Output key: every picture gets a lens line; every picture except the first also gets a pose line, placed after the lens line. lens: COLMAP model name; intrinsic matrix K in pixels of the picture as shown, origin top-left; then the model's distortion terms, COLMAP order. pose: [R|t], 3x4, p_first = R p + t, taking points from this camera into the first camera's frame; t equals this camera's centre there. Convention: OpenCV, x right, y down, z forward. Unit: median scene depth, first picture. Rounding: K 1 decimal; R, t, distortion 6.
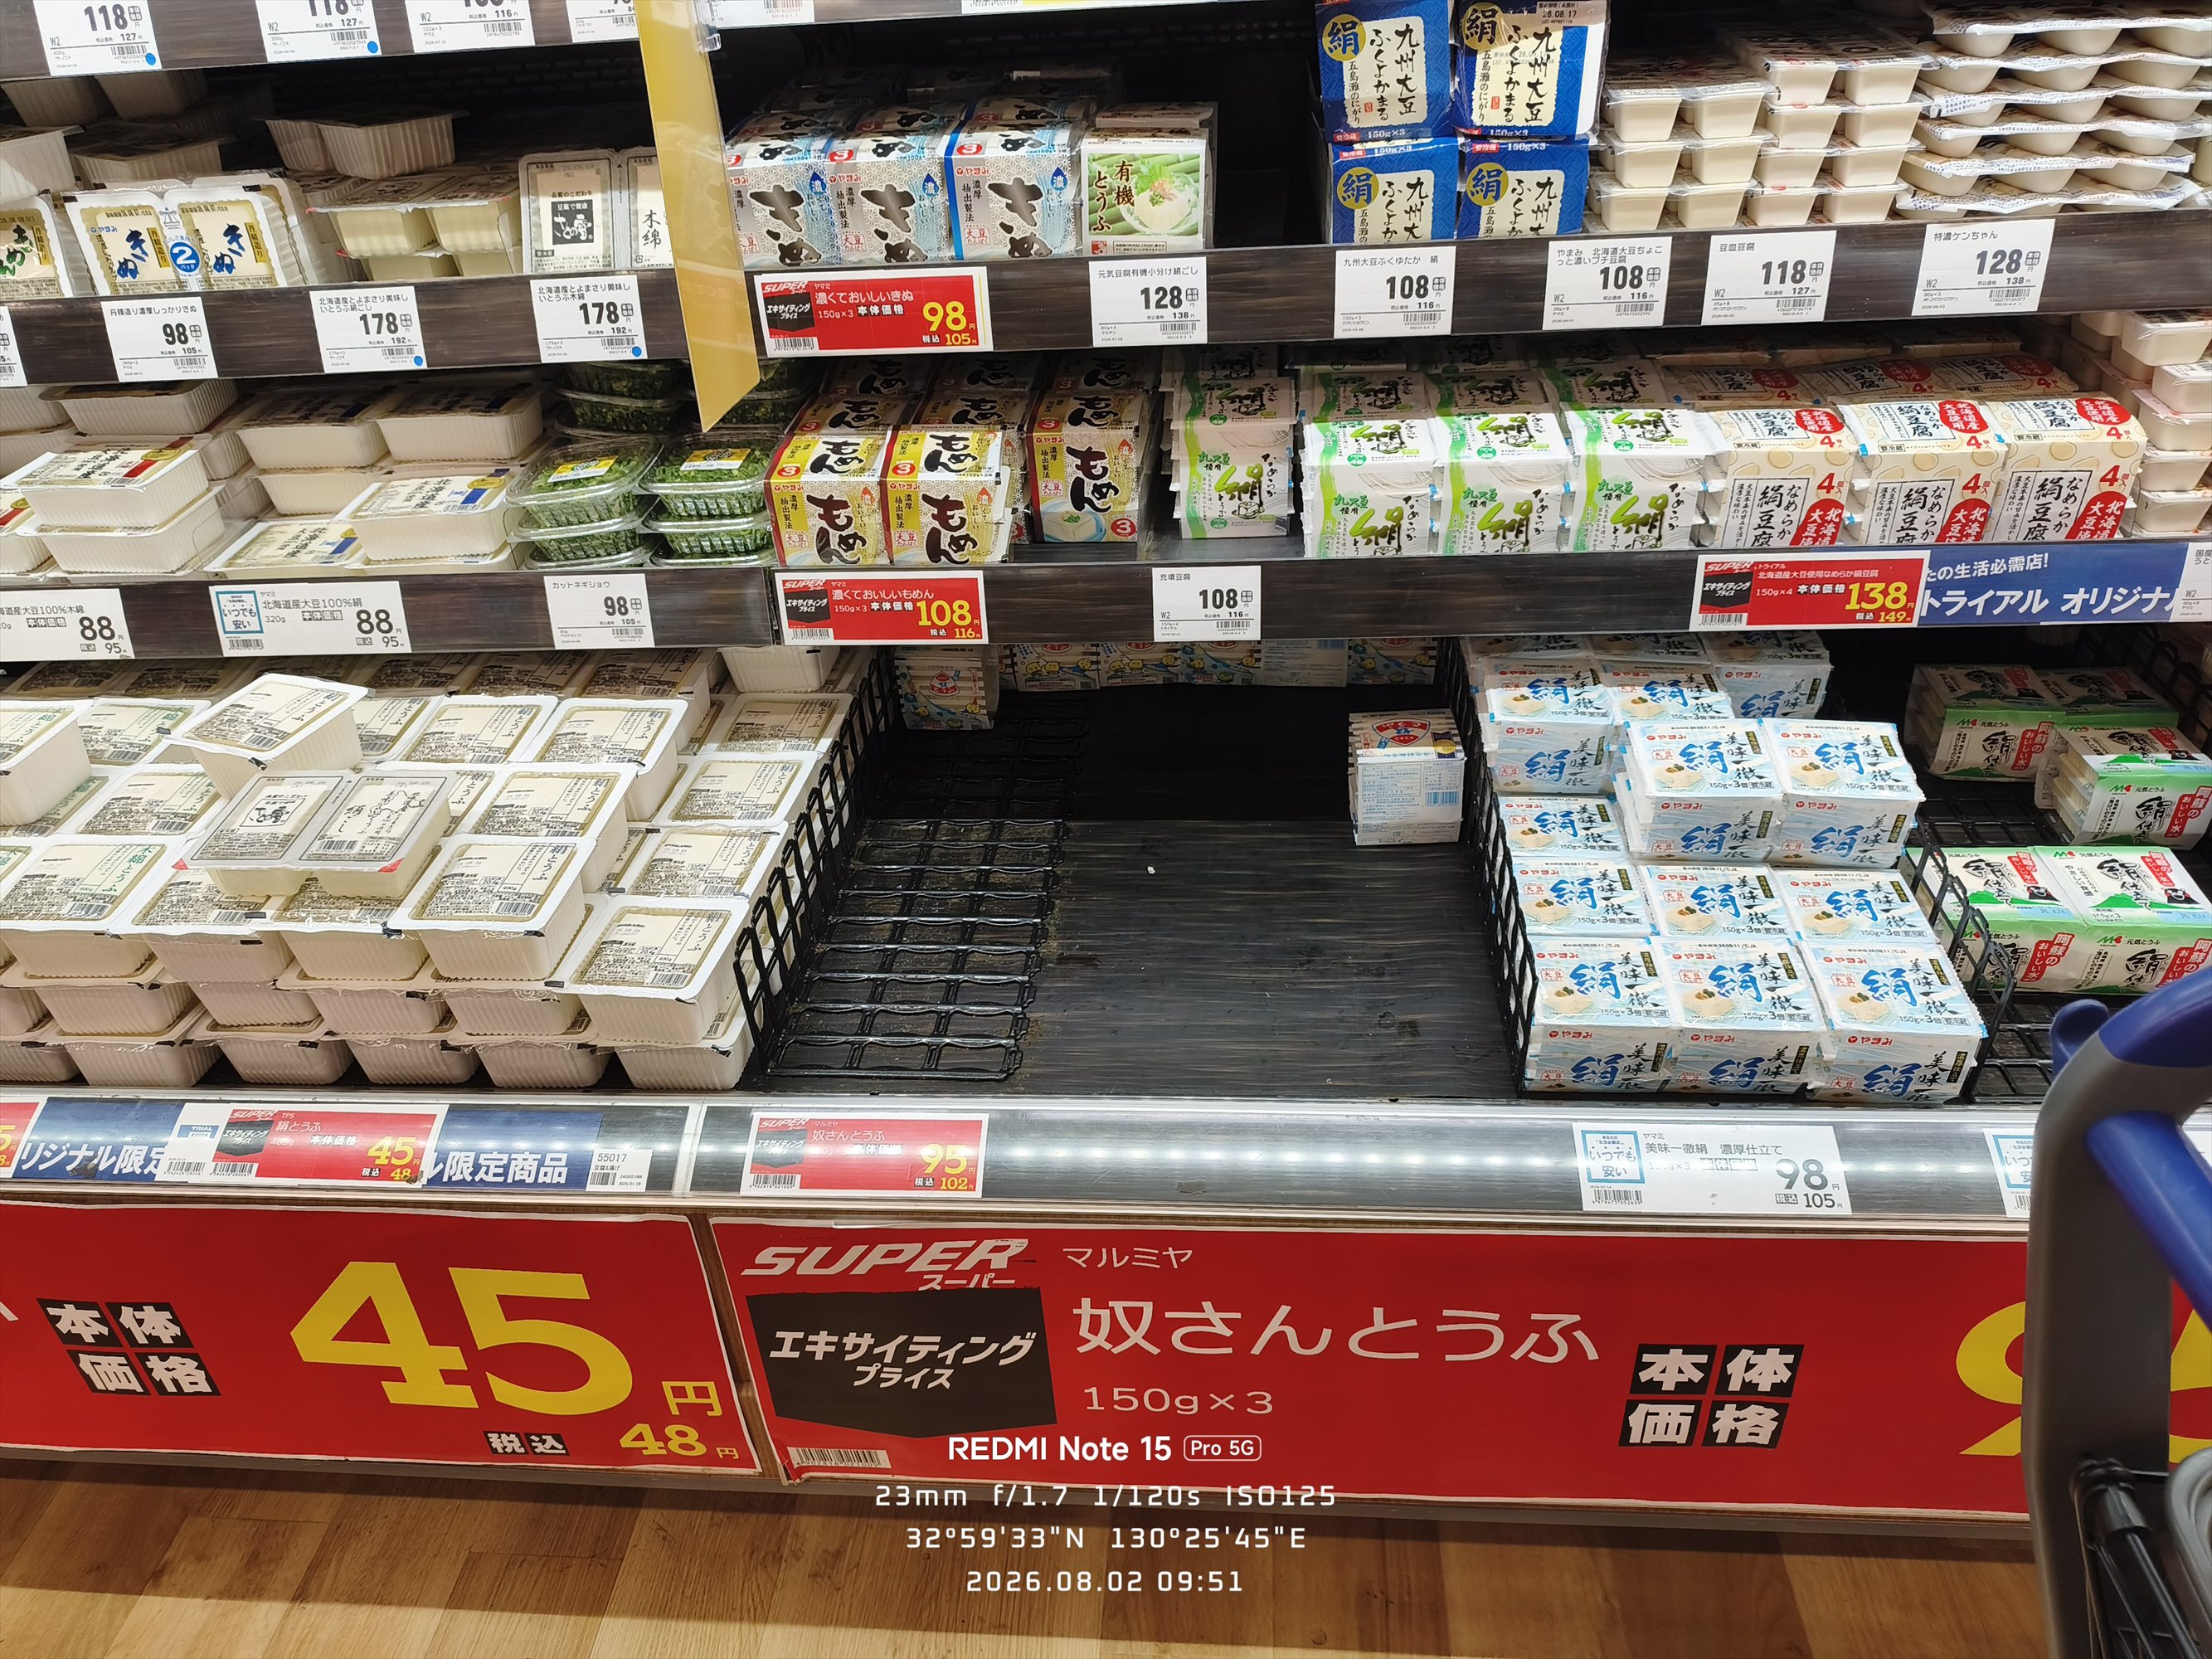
lens RADIAL K [[1504.8, 0, 1111.3], [0, 1504.8, 812.5], [0, 0, 1]] dist [0.041835, -0.074937]
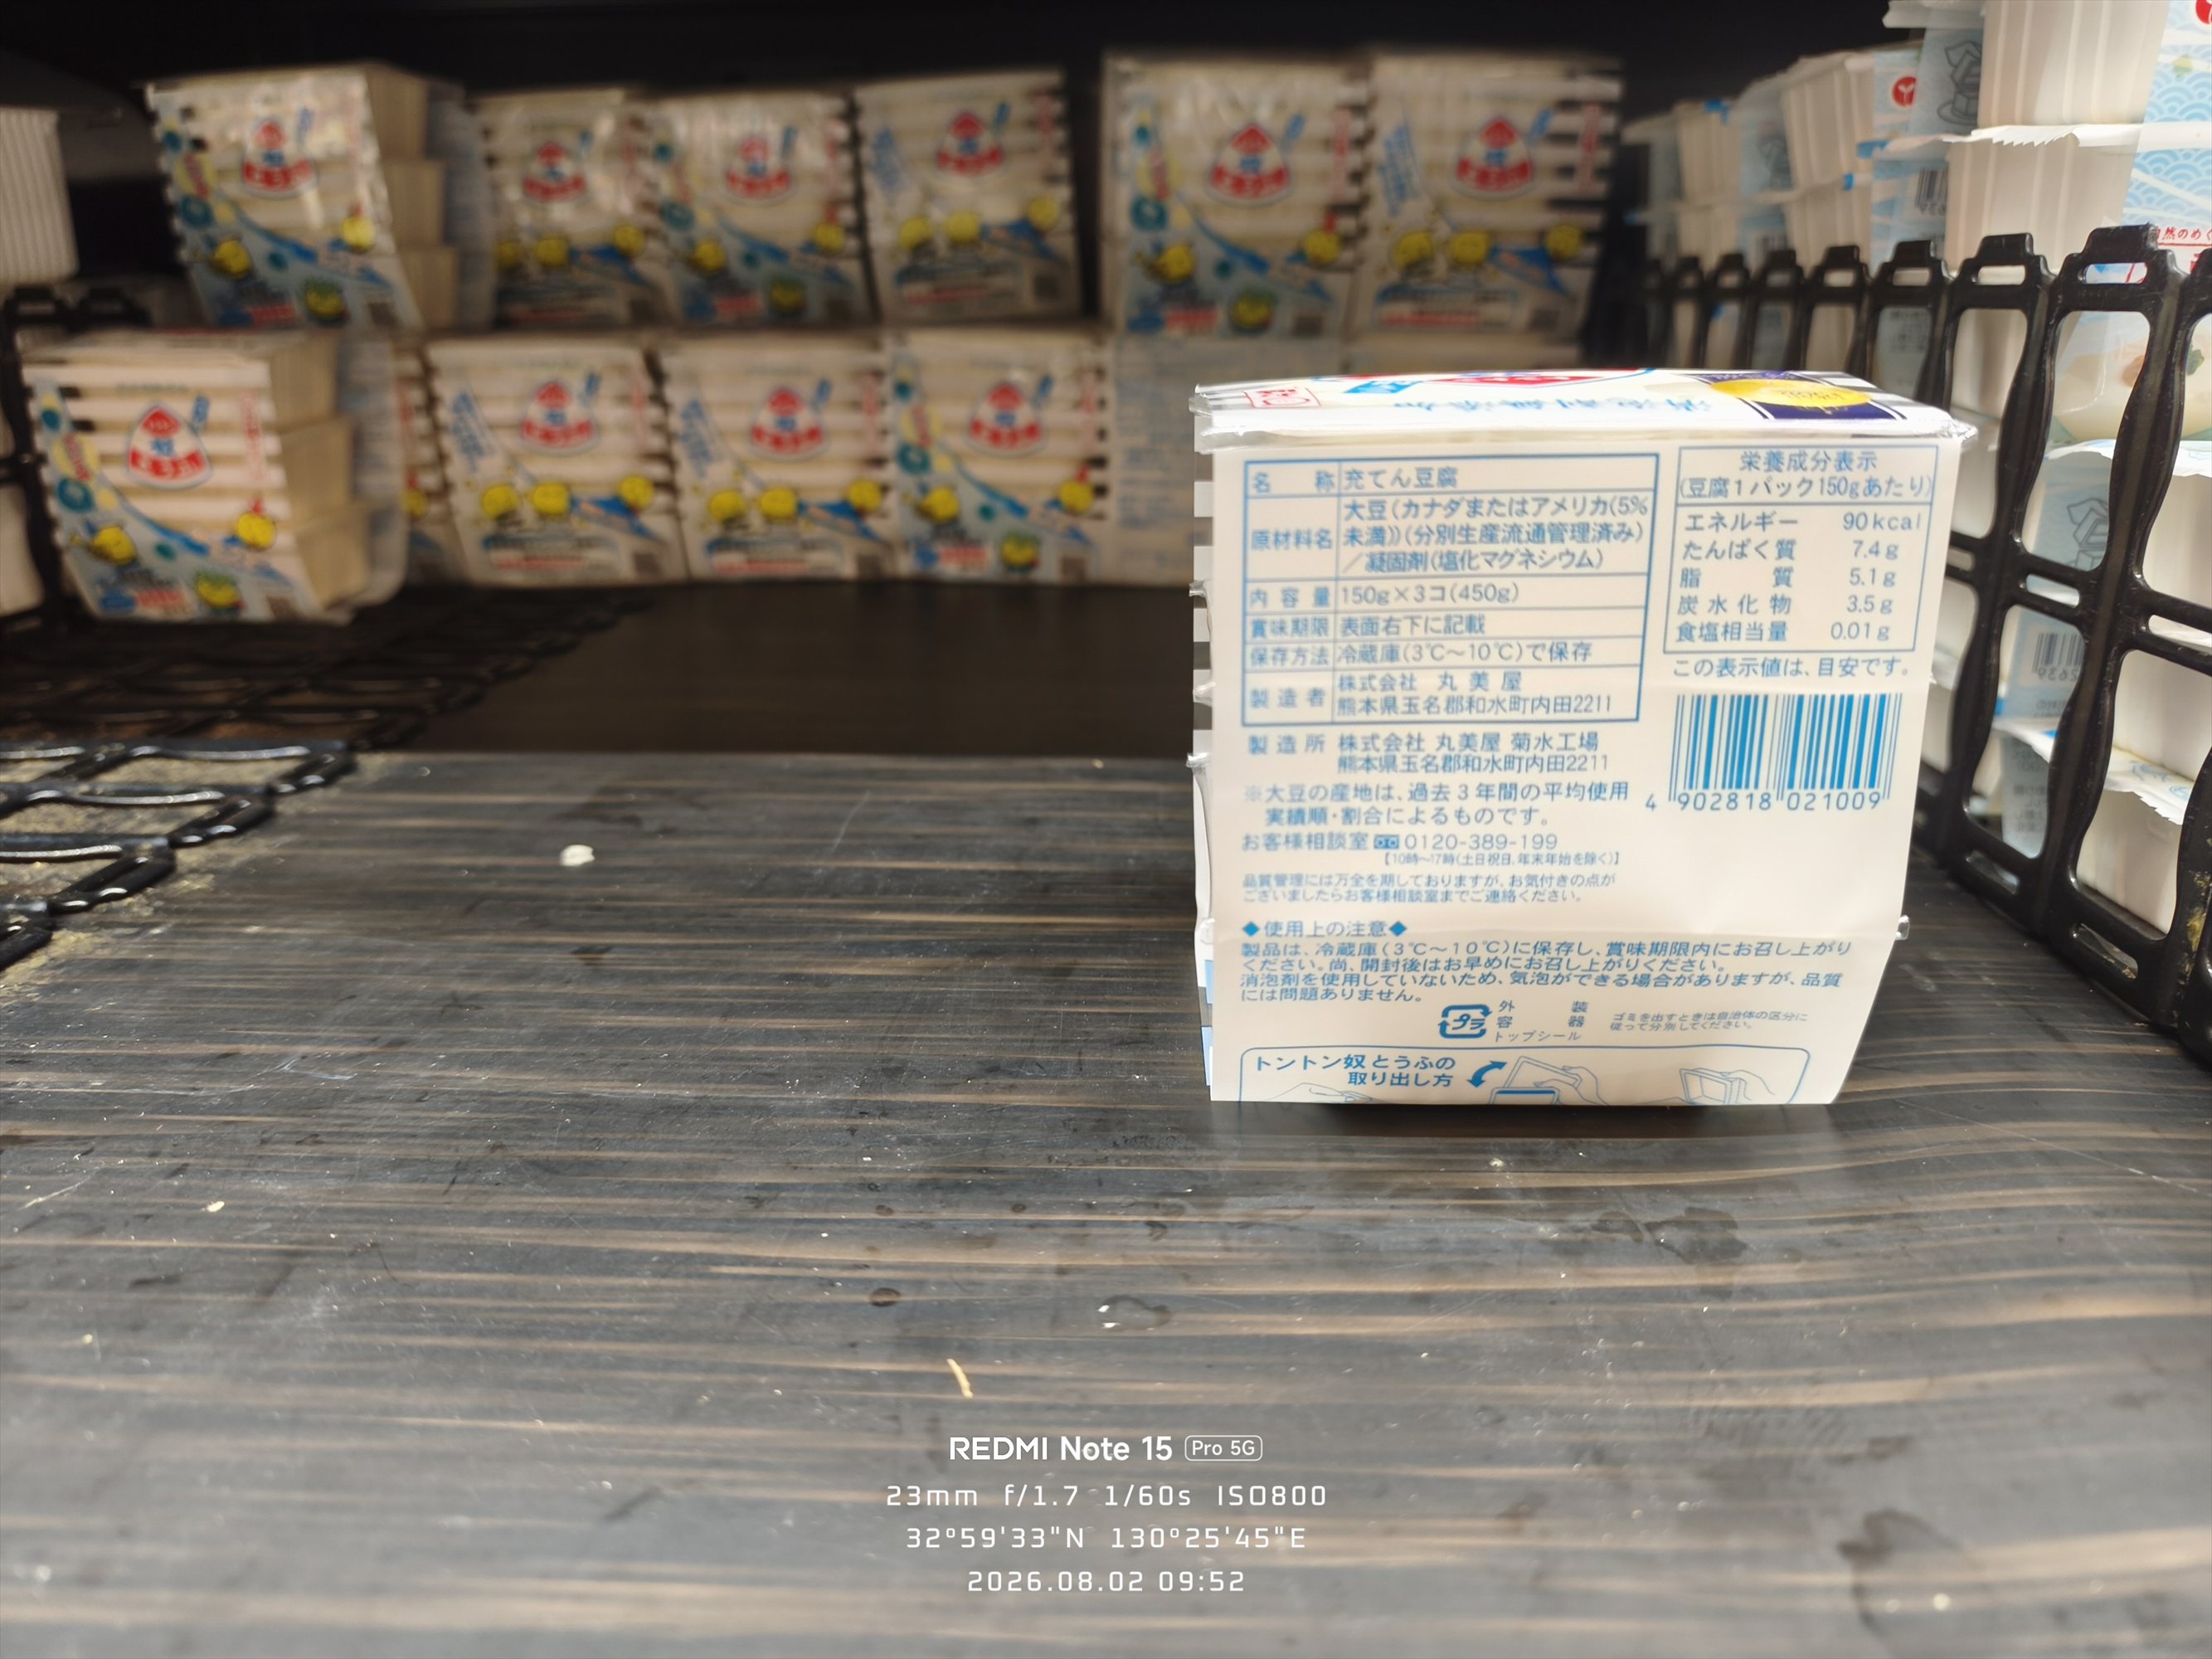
lens RADIAL K [[1504.8, 0, 1111.3], [0, 1504.8, 812.5], [0, 0, 1]] dist [0.041835, -0.074937]
pose [[0.997958, 0.041255, 0.048761, 0.087493], [-0.024437, 0.951952, -0.305270, 0.091192], [-0.059012, 0.303455, 0.951017, 0.688736]]
